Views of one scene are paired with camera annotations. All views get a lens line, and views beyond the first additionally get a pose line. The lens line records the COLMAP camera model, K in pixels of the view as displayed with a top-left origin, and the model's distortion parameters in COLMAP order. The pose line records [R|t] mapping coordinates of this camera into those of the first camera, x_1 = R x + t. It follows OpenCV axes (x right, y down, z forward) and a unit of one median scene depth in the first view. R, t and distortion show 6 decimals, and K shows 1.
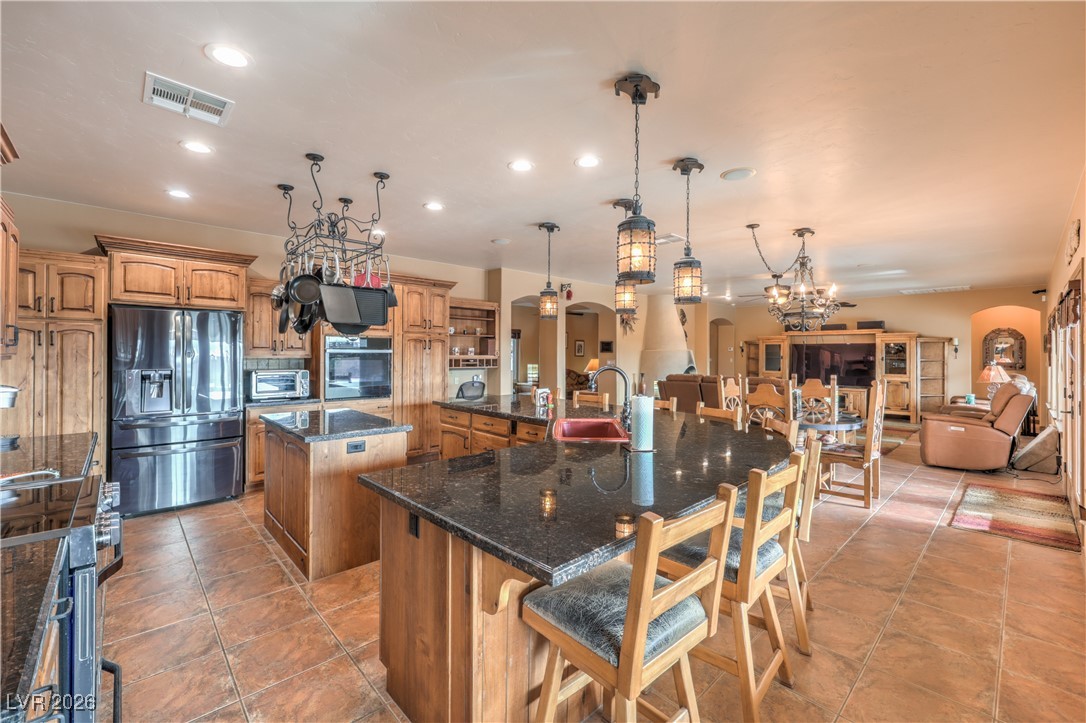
lens RADIAL K [[450.6, 0, 542.9], [0, 450.6, 351.2], [0, 0, 1]] dist [-0.002461, 0.000033]
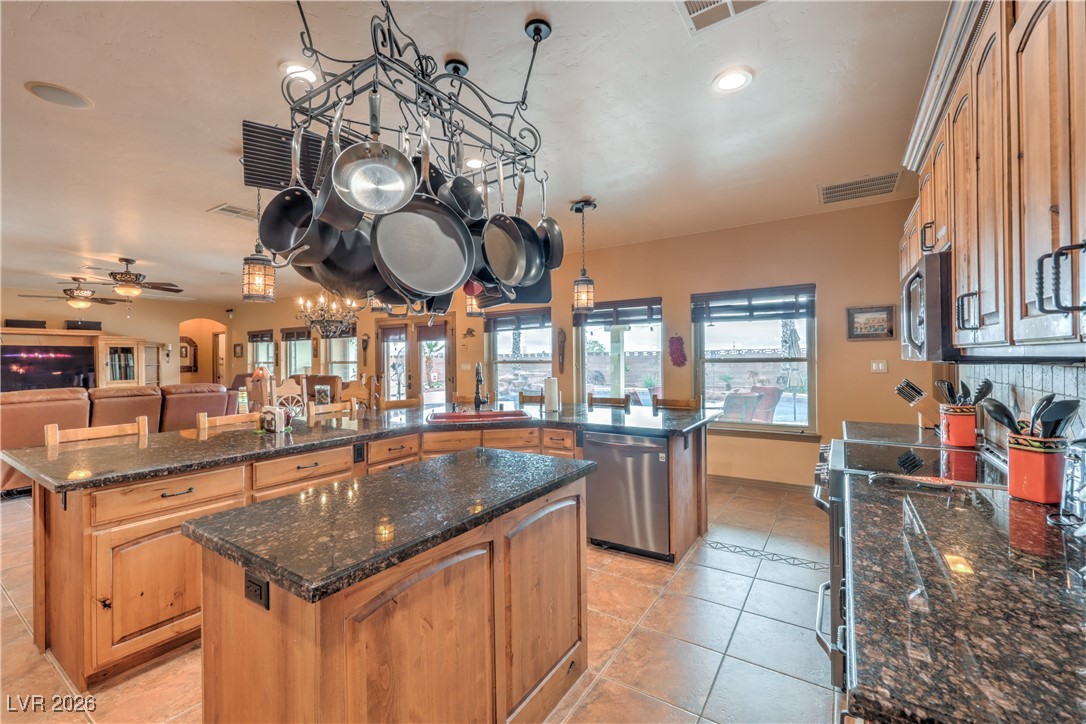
lens RADIAL K [[450.6, 0, 542.9], [0, 450.6, 351.7], [0, 0, 1]] dist [-0.002461, 0.000033]
pose [[-0.228718, 0.012343, 0.973414, -0.336794], [0.008228, 0.999908, -0.010746, 0.009072], [-0.973458, 0.005551, -0.228799, 0.359865]]
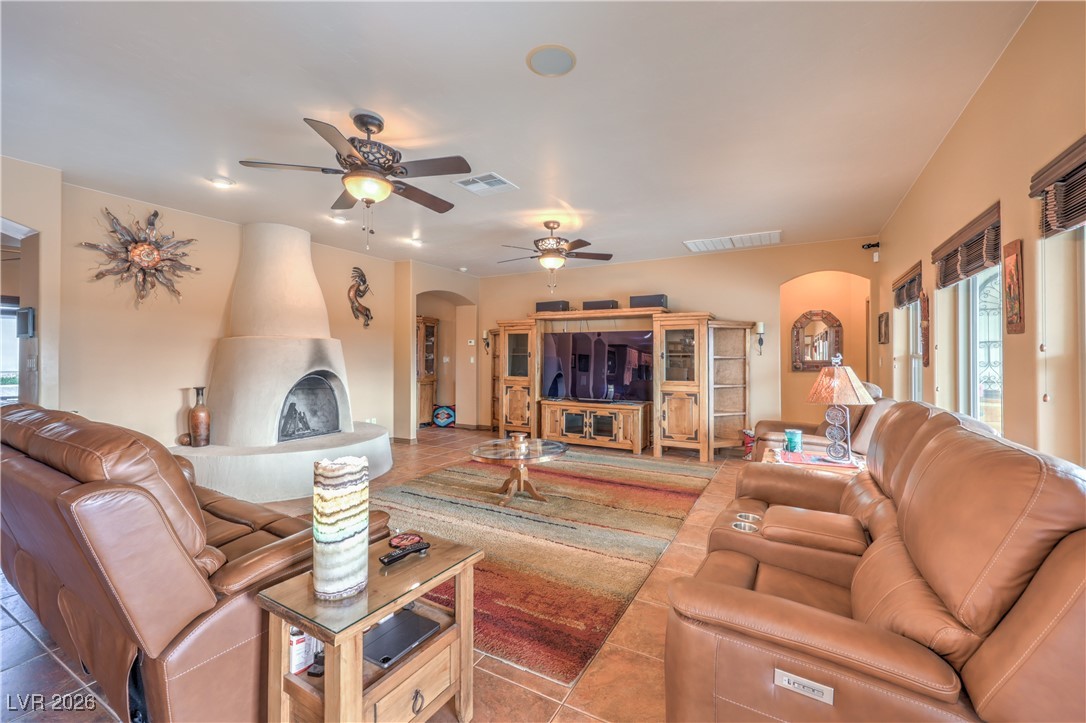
lens RADIAL K [[450.6, 0, 542.9], [0, 450.6, 351.2], [0, 0, 1]] dist [-0.002461, 0.000033]
pose [[0.953066, 0.001561, 0.302757, 0.429561], [-0.000157, 0.999989, -0.004660, 0.014133], [-0.302761, 0.004394, 0.953056, 0.482620]]
